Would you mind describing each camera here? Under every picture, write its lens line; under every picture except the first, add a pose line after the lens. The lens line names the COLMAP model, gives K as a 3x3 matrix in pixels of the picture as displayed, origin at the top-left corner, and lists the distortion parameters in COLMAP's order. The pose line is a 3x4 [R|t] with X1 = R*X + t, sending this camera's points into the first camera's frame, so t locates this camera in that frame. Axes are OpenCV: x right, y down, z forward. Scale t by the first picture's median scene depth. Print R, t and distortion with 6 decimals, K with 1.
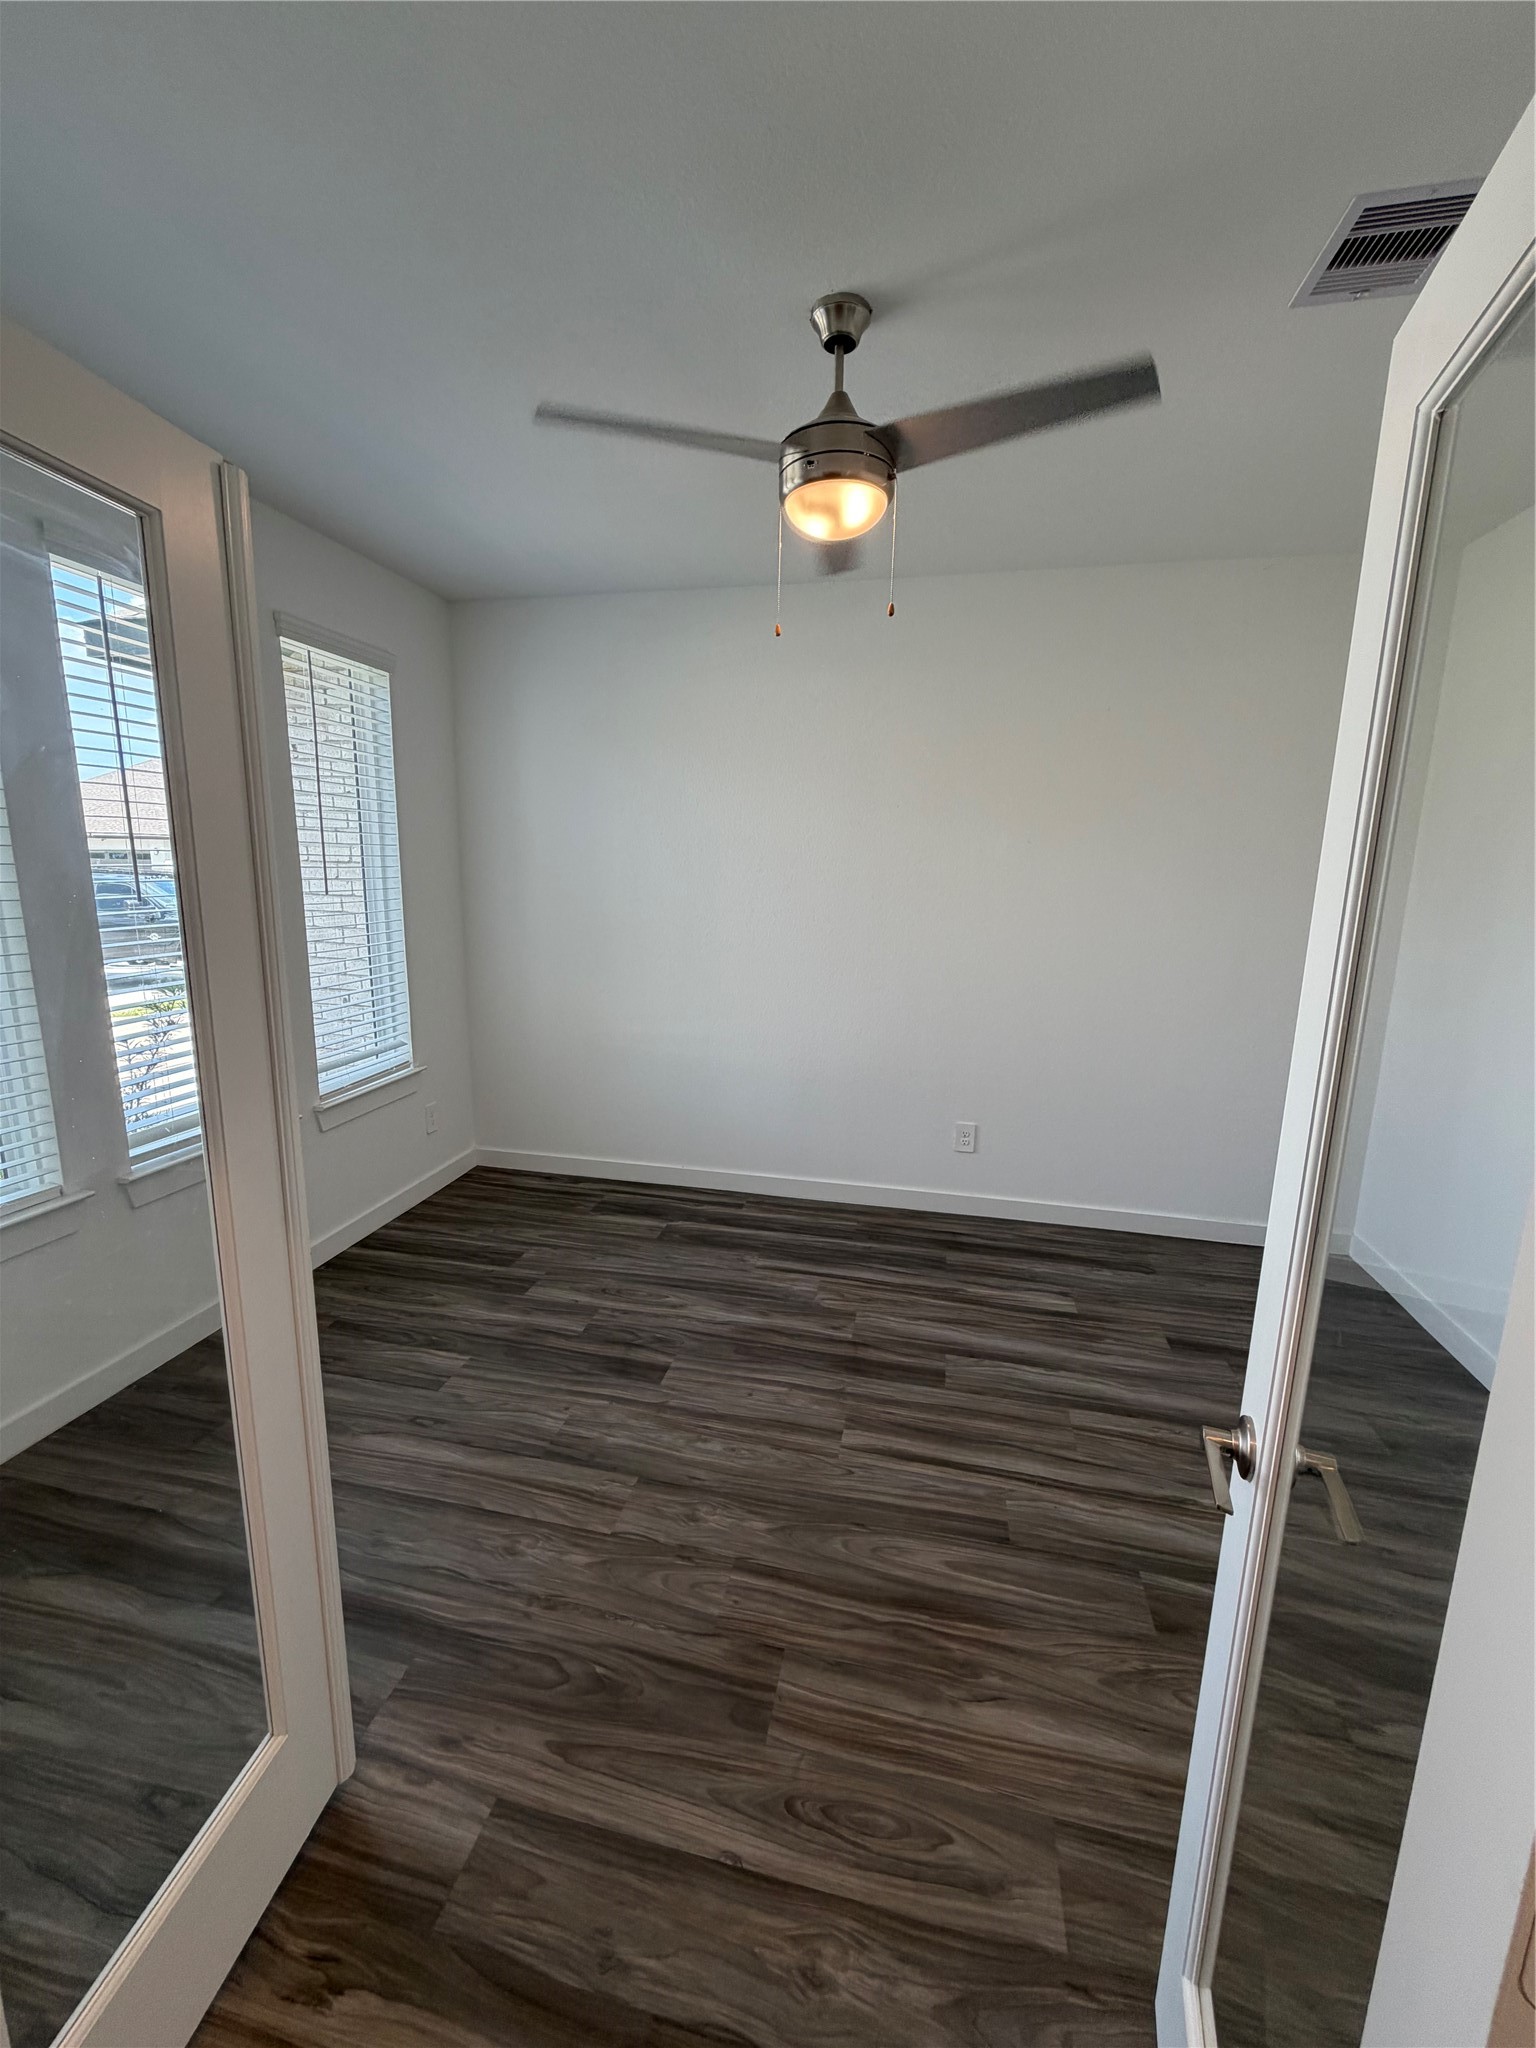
lens RADIAL K [[824.8, 0, 756.9], [0, 824.8, 1027.5], [0, 0, 1]] dist [0.000383, 0.000749]
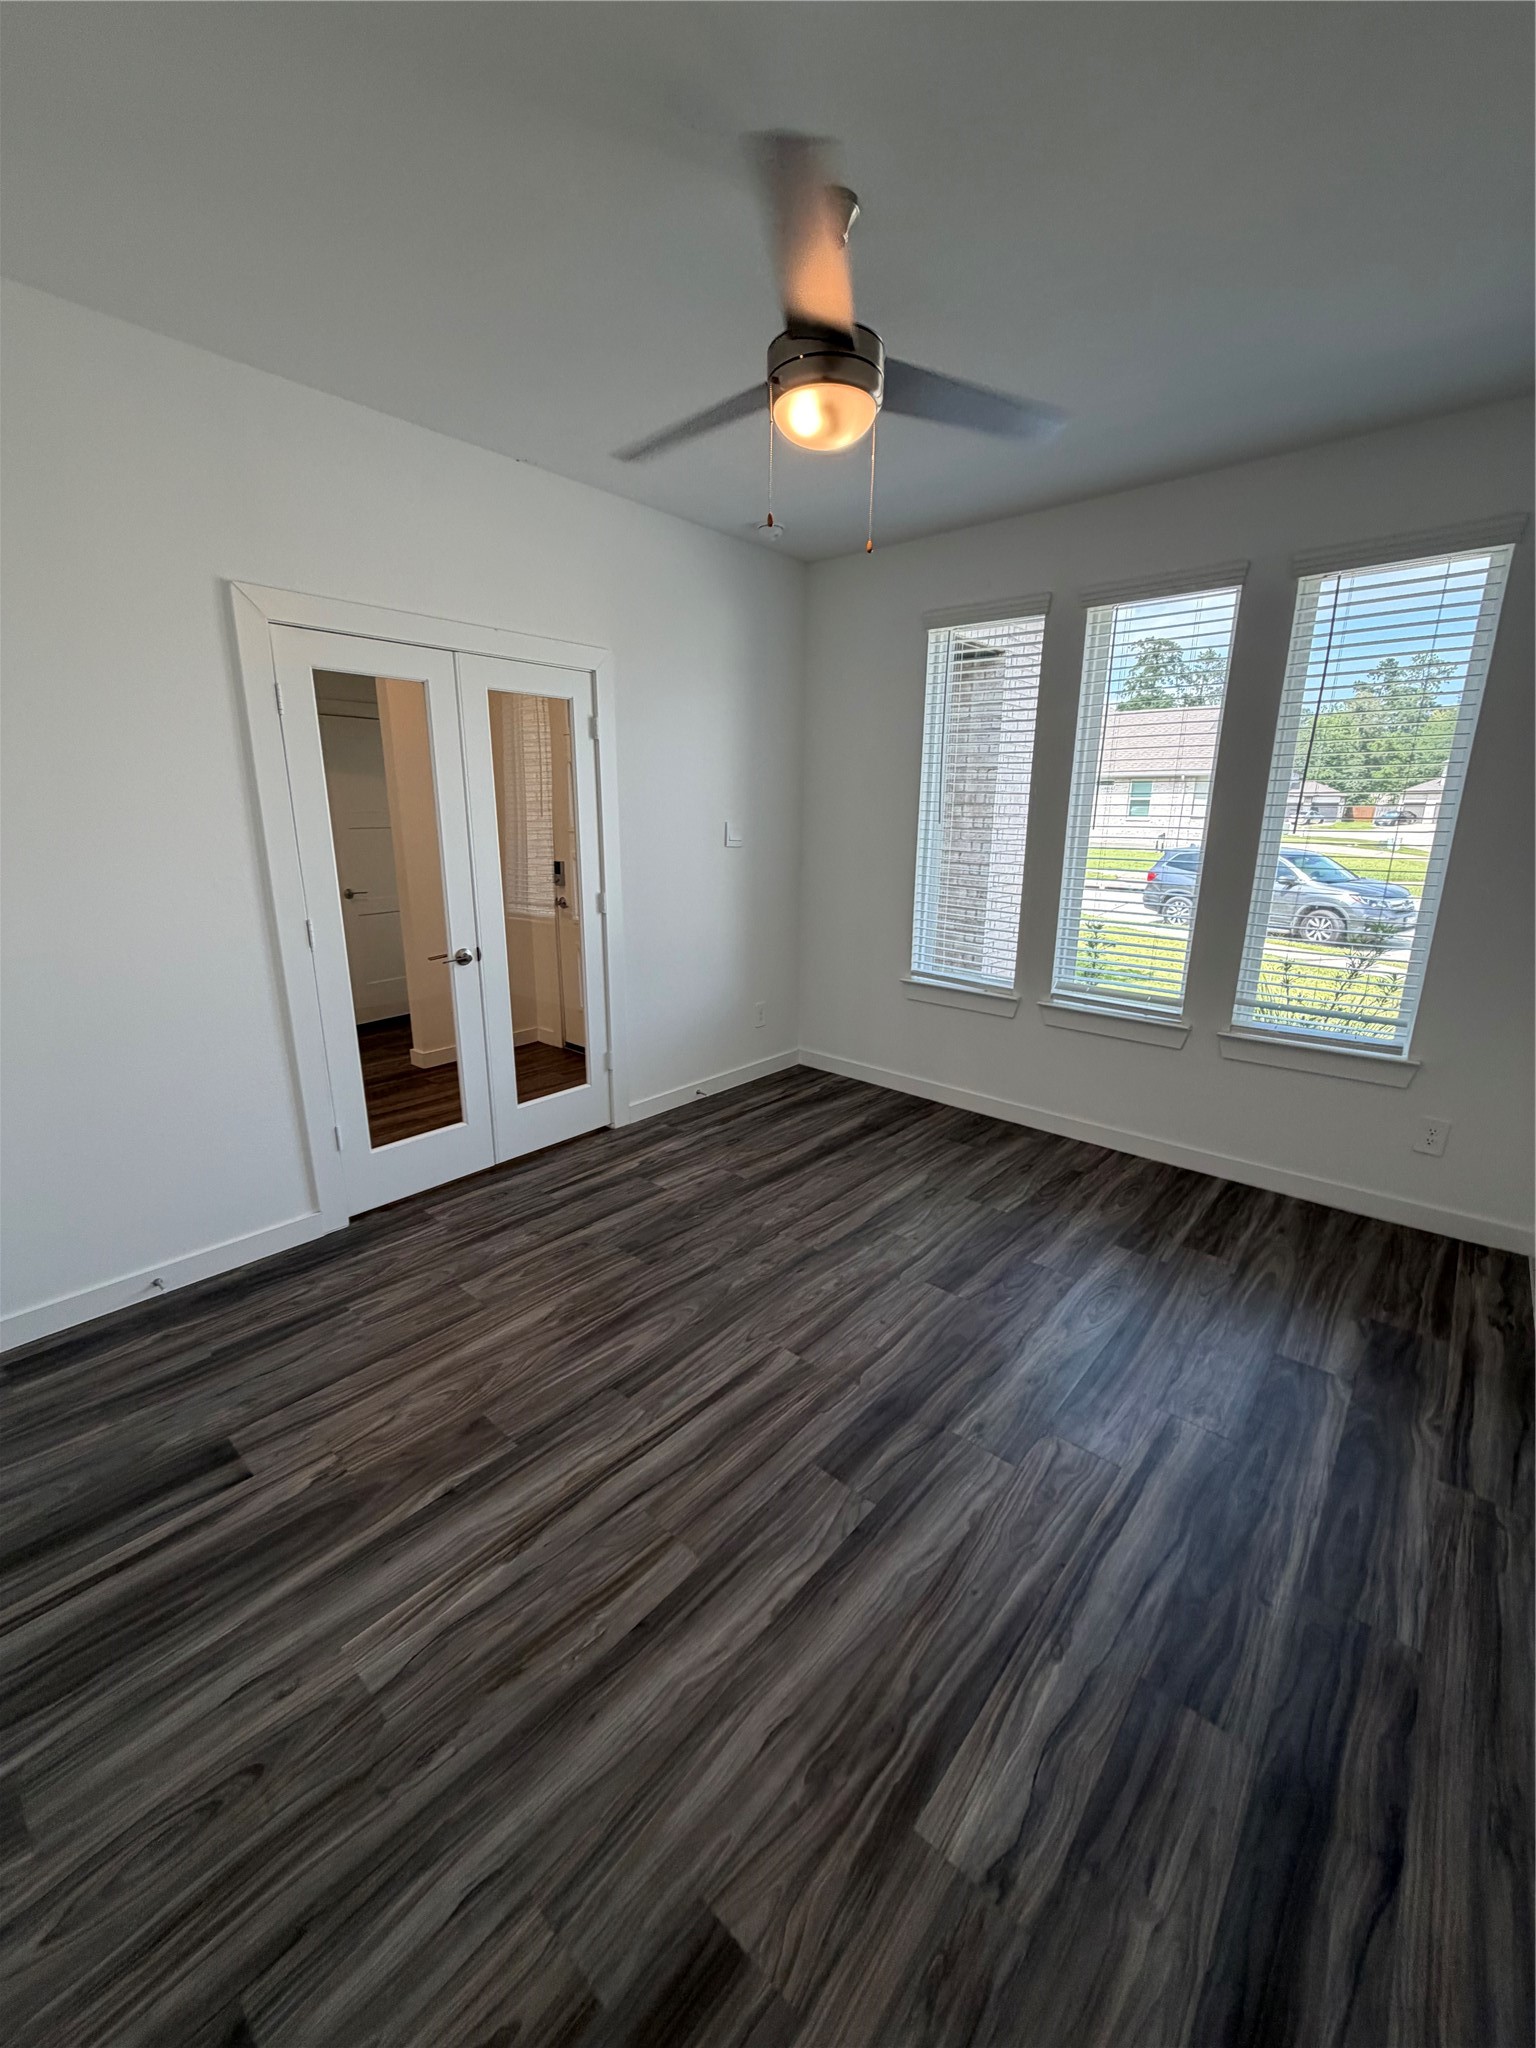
lens RADIAL K [[824.8, 0, 764.7], [0, 824.8, 1017.2], [0, 0, 1]] dist [0.000383, 0.000749]
pose [[-0.483172, 0.196653, -0.853154, 0.861019], [-0.179423, 0.931526, 0.316332, -0.199023], [0.856943, 0.305919, -0.414804, 1.198709]]
